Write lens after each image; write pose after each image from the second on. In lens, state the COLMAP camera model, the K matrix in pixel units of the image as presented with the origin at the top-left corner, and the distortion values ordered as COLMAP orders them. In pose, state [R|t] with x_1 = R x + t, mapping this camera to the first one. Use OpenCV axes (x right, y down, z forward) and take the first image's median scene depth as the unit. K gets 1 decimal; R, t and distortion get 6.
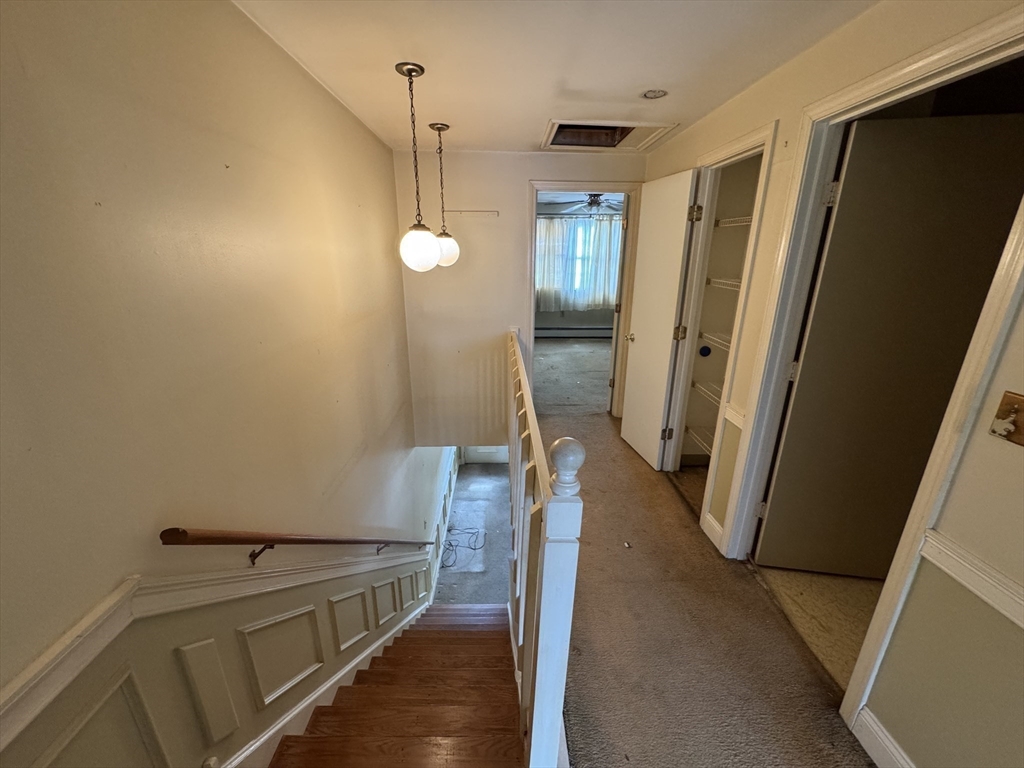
lens RADIAL K [[411.0, 0, 513.4], [0, 411.0, 389.5], [0, 0, 1]] dist [0.001298, -0.000049]
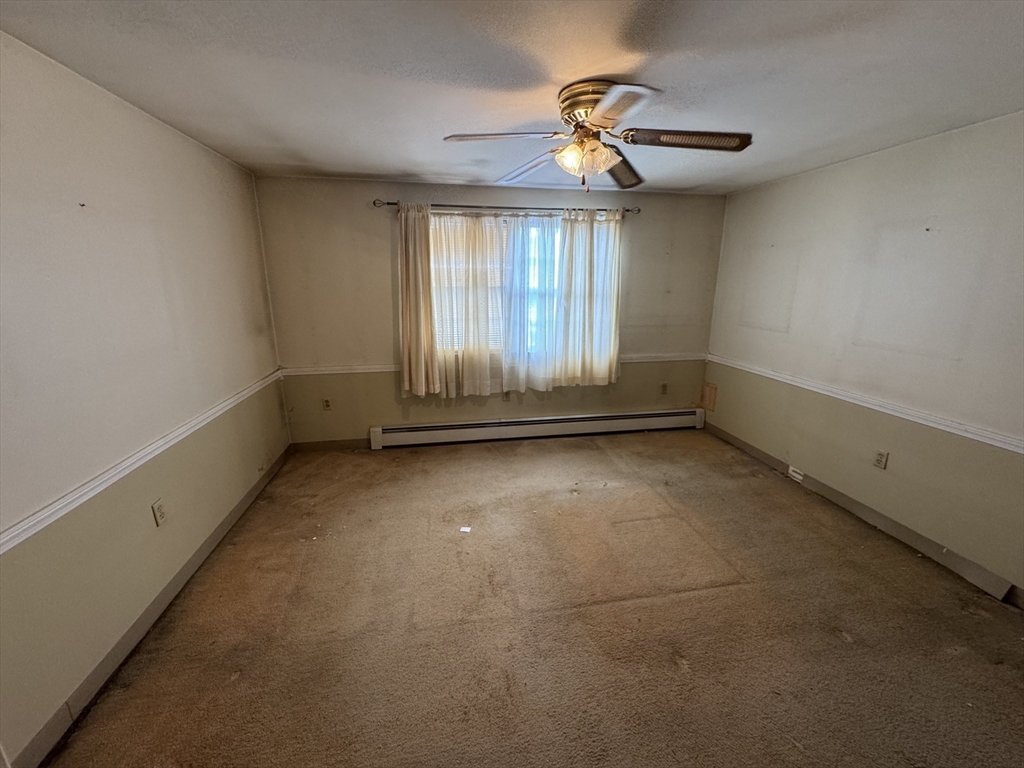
lens RADIAL K [[411.0, 0, 511.8], [0, 411.0, 375.7], [0, 0, 1]] dist [0.001298, -0.000049]
pose [[0.988817, -0.040259, 0.143601, 0.053957], [0.051159, 0.996016, -0.073037, -0.180020], [-0.140088, 0.079567, 0.986937, 0.503208]]
